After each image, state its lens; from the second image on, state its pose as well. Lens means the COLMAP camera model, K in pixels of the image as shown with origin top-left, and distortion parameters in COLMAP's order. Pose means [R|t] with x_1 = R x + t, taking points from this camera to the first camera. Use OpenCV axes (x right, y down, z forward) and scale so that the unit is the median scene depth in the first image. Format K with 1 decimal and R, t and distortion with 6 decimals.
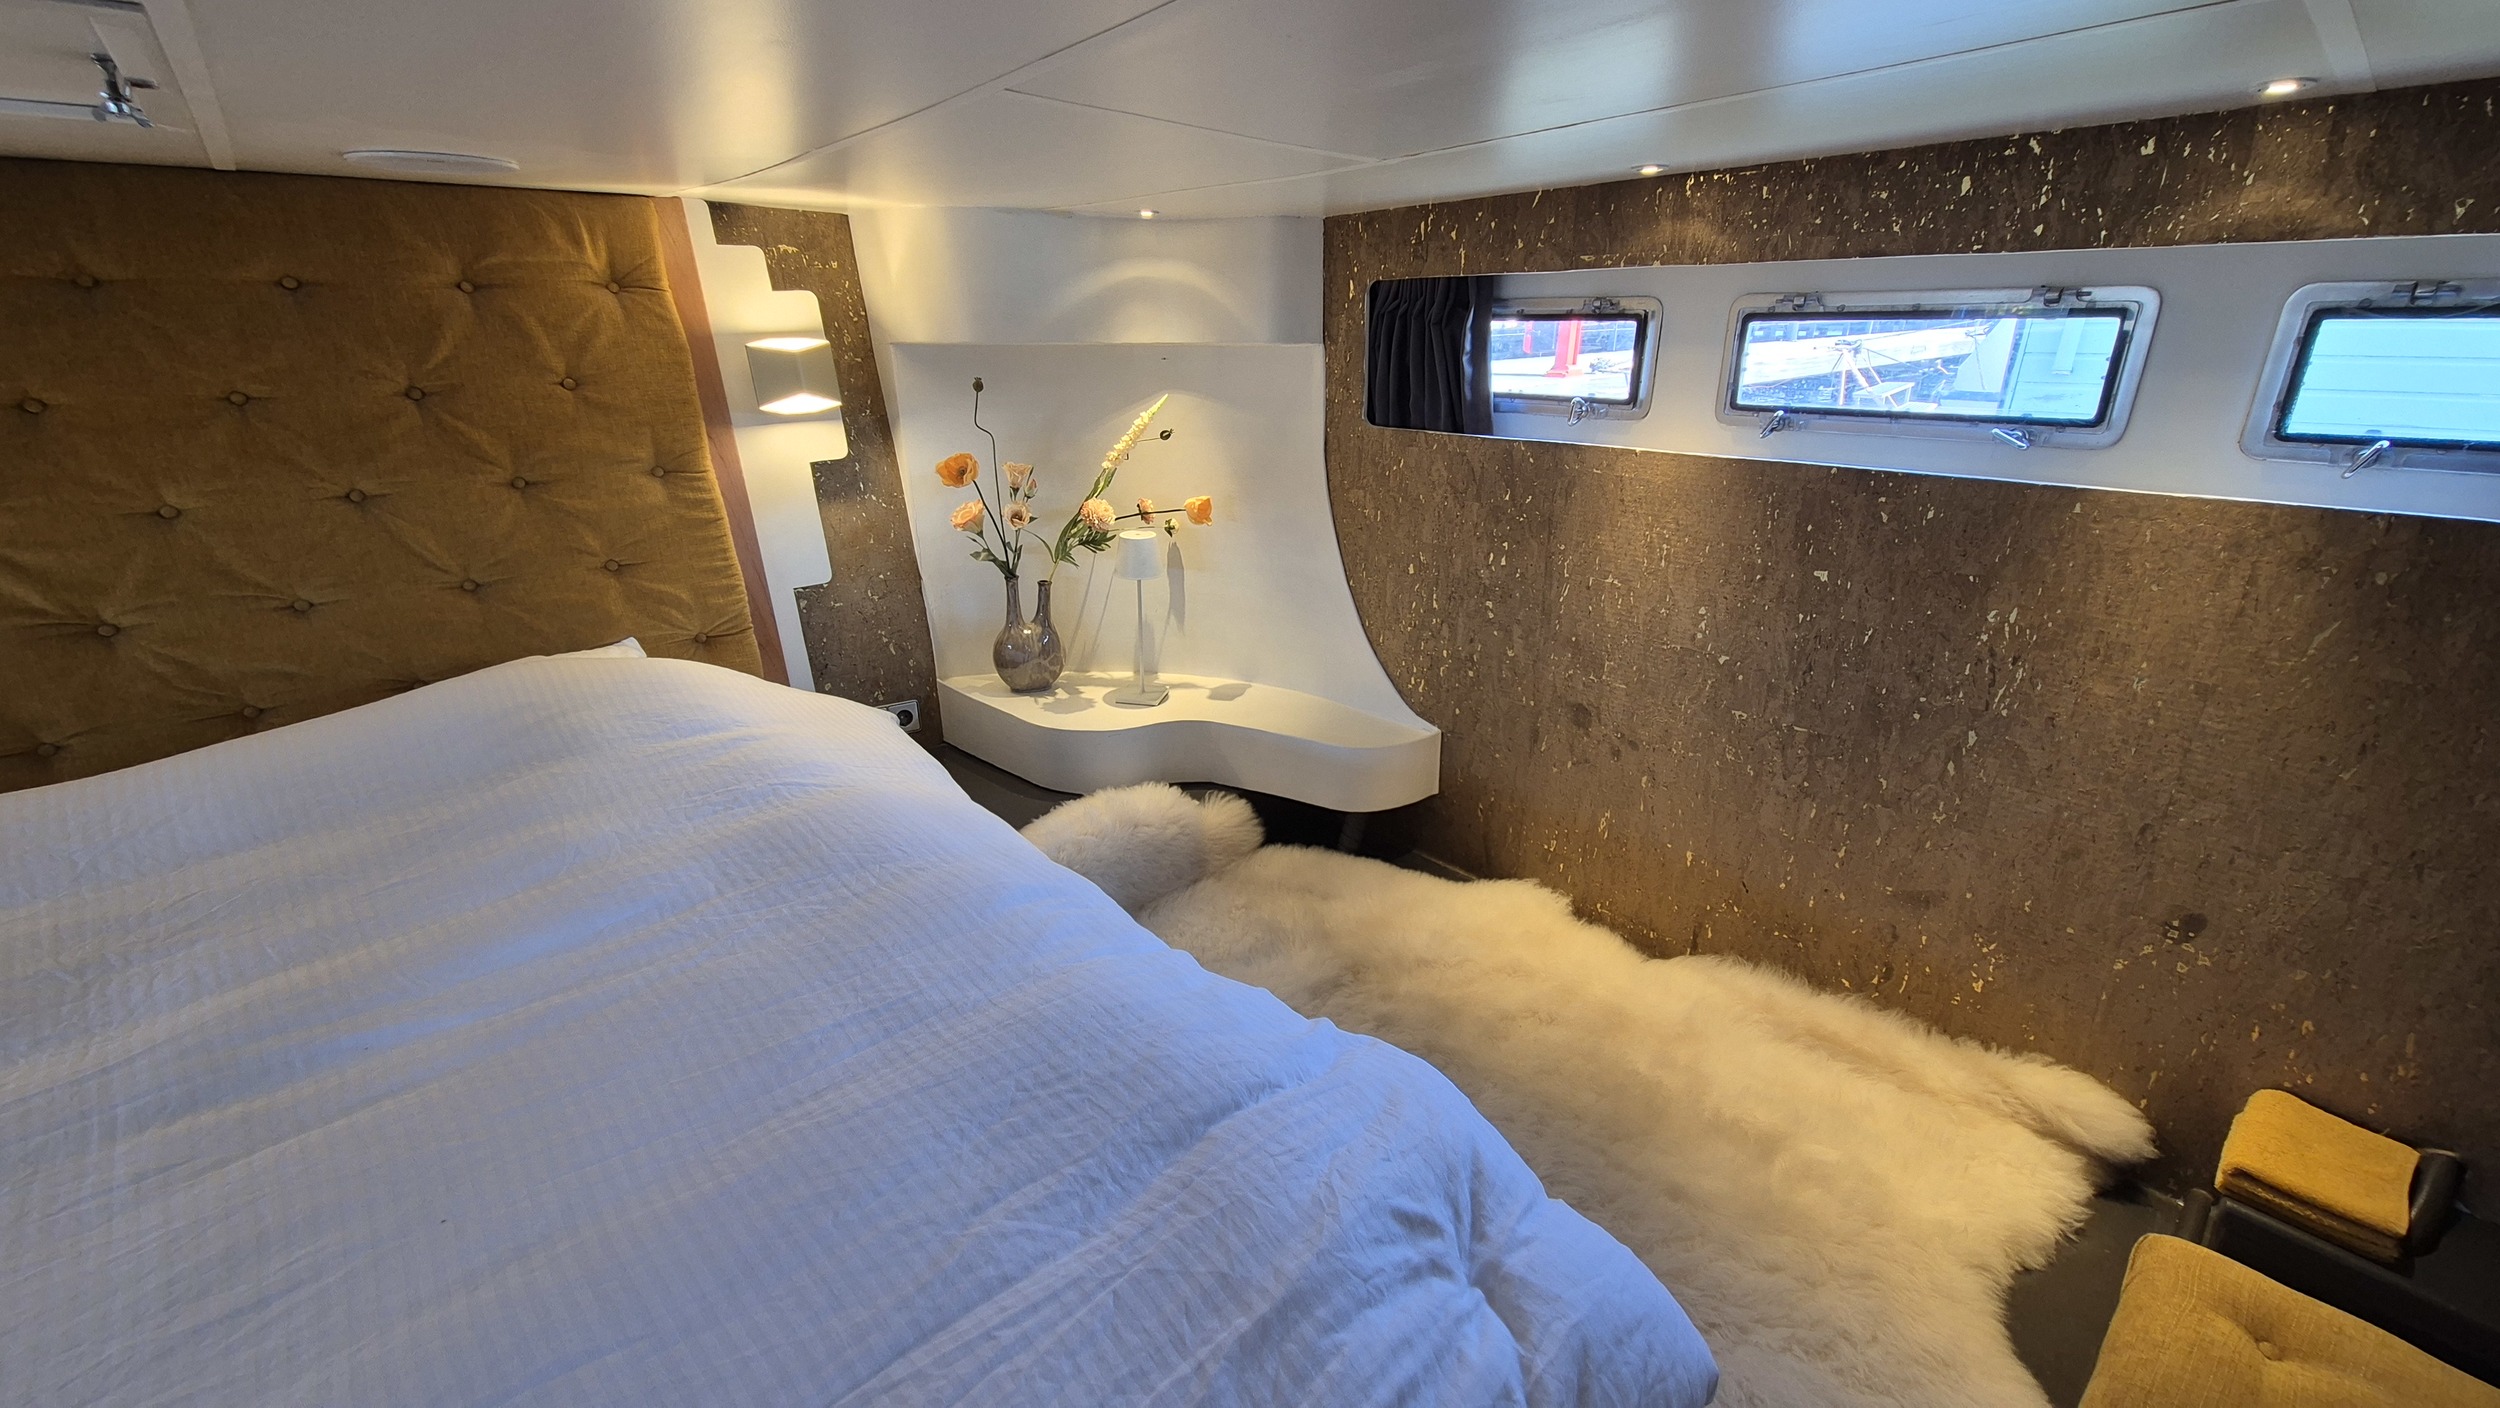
lens RADIAL K [[1032.2, 0, 1231.2], [0, 1032.2, 701.7], [0, 0, 1]] dist [0.010653, -0.000307]
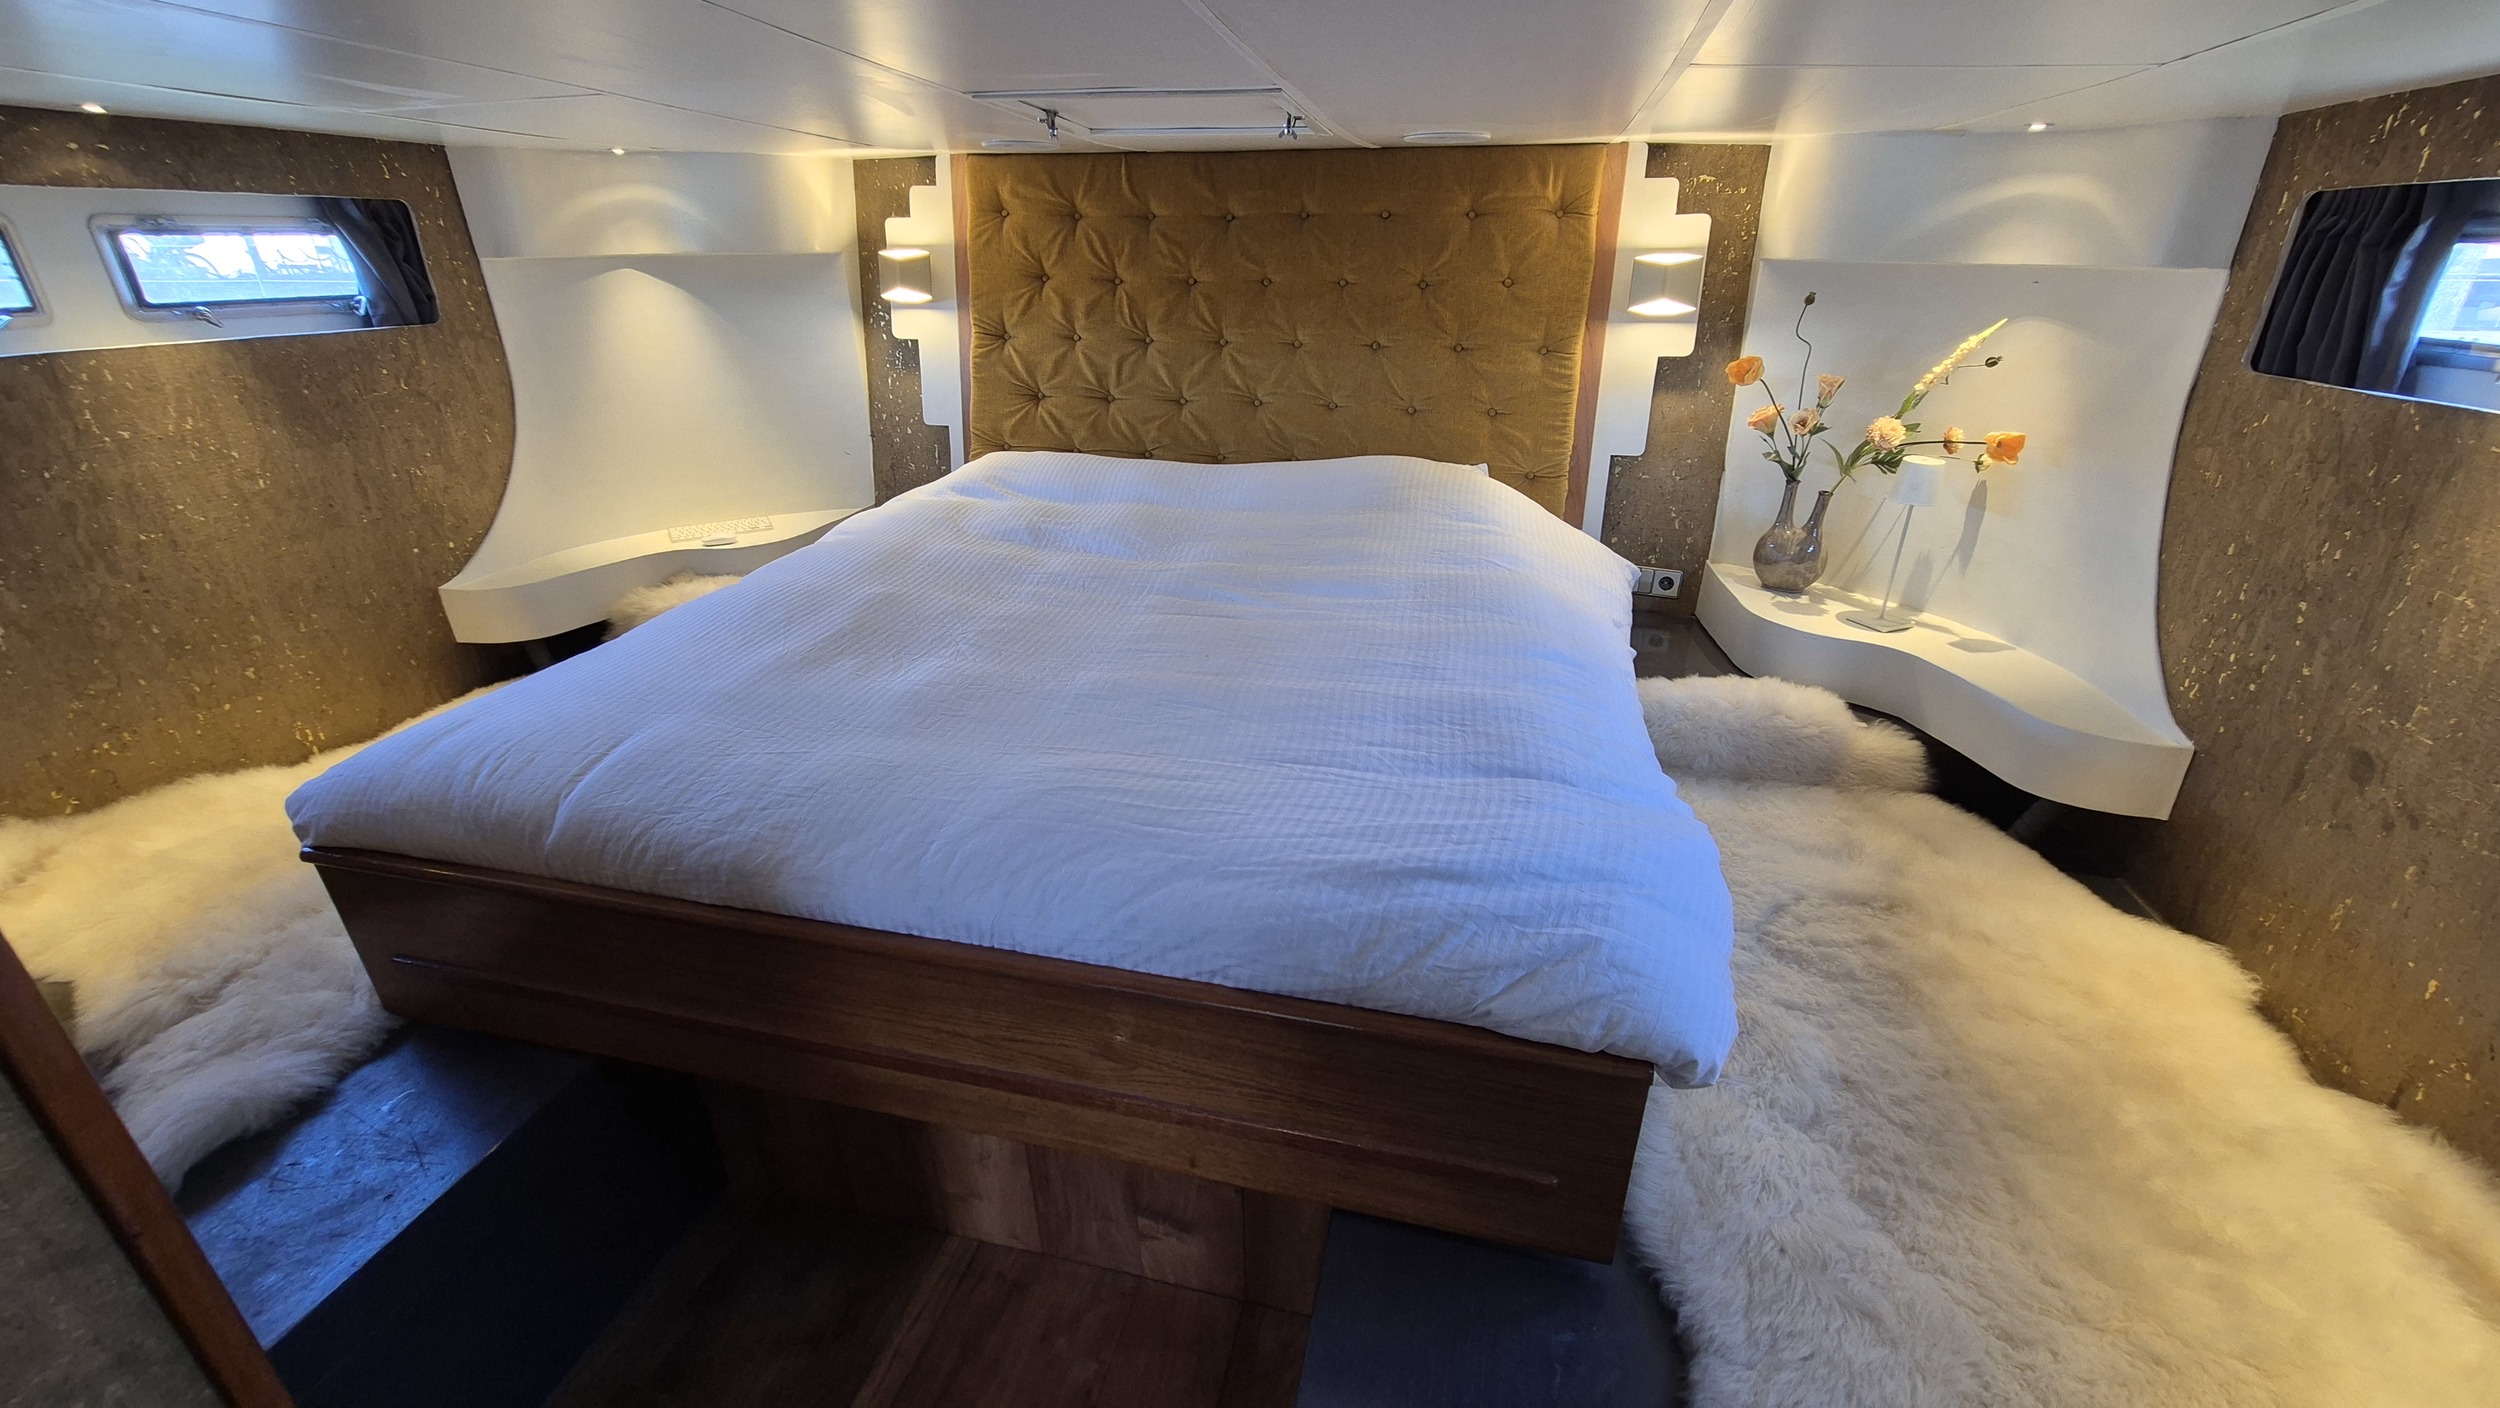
lens RADIAL K [[1019.3, 0, 1251.8], [0, 1019.3, 705.1], [0, 0, 1]] dist [0.004094, -0.000118]
pose [[0.578281, 0.345462, -0.739086, 0.370847], [-0.293134, 0.933408, 0.206936, 0.049615], [0.761357, 0.096984, 0.641038, -0.118141]]
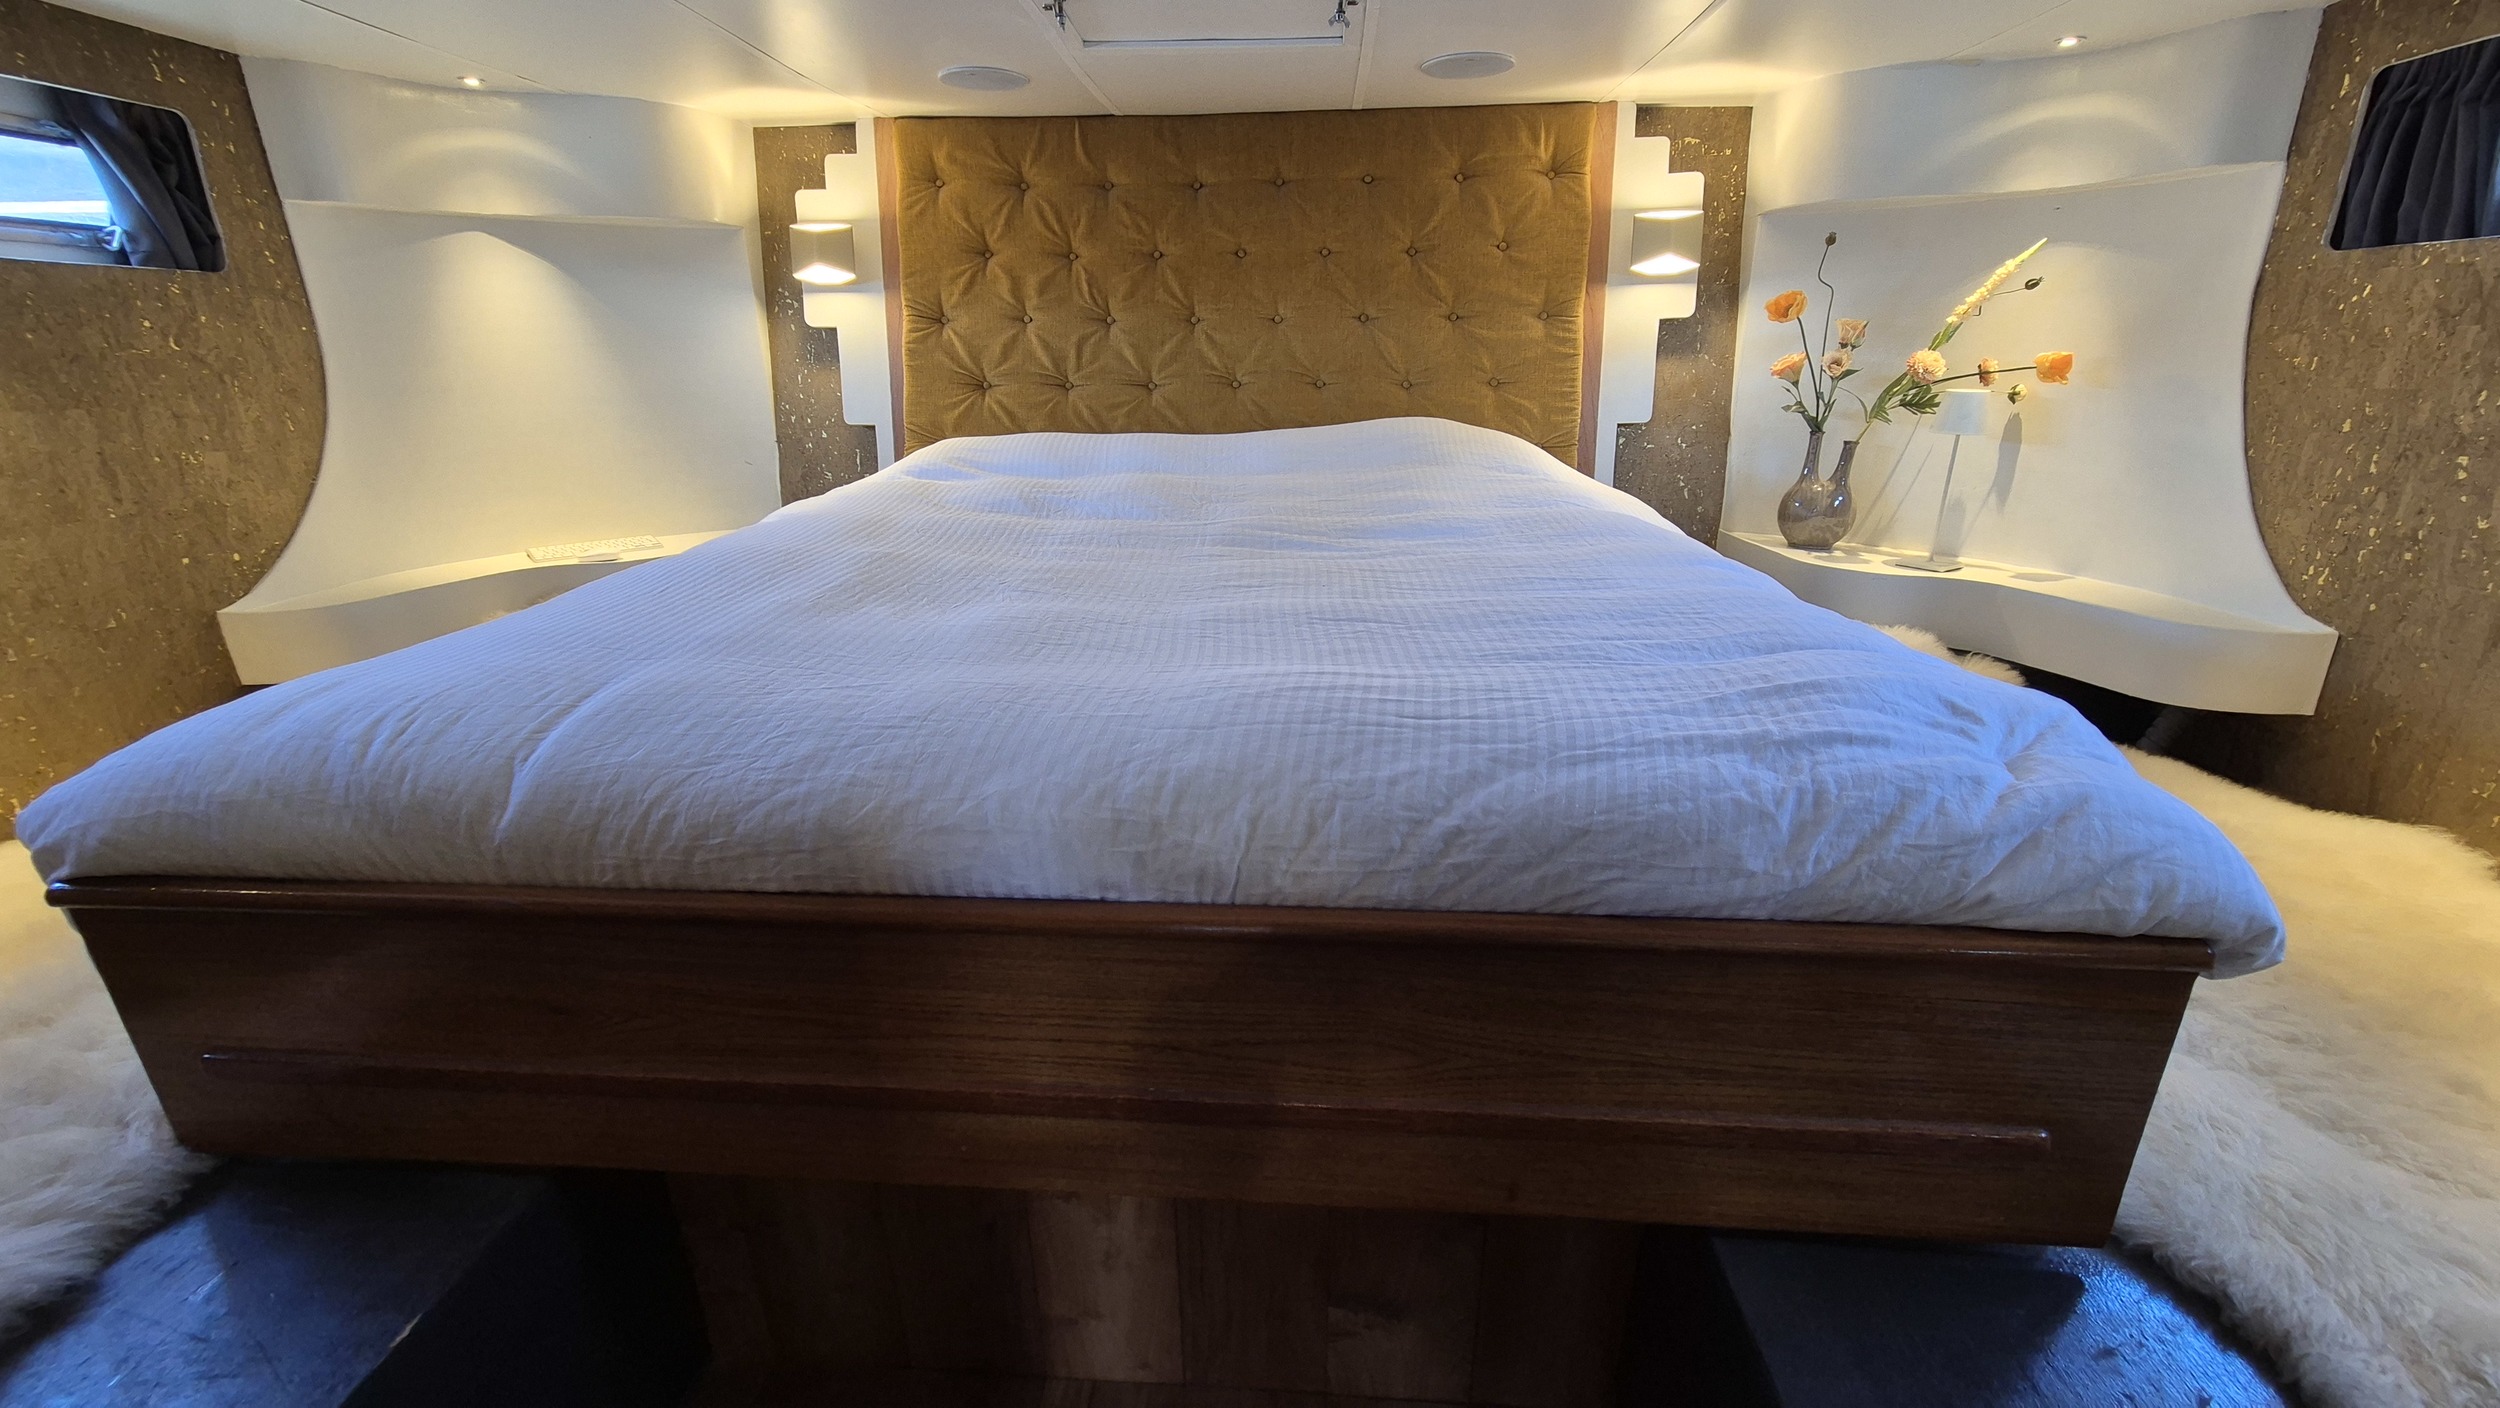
lens RADIAL K [[1019.7, 0, 1242.6], [0, 1019.7, 703.1], [0, 0, 1]] dist [0.005463, -0.000601]
pose [[0.705618, 0.232710, -0.669290, 0.152251], [-0.248609, 0.965796, 0.073701, 0.239354], [0.663549, 0.114387, 0.739337, -0.149524]]
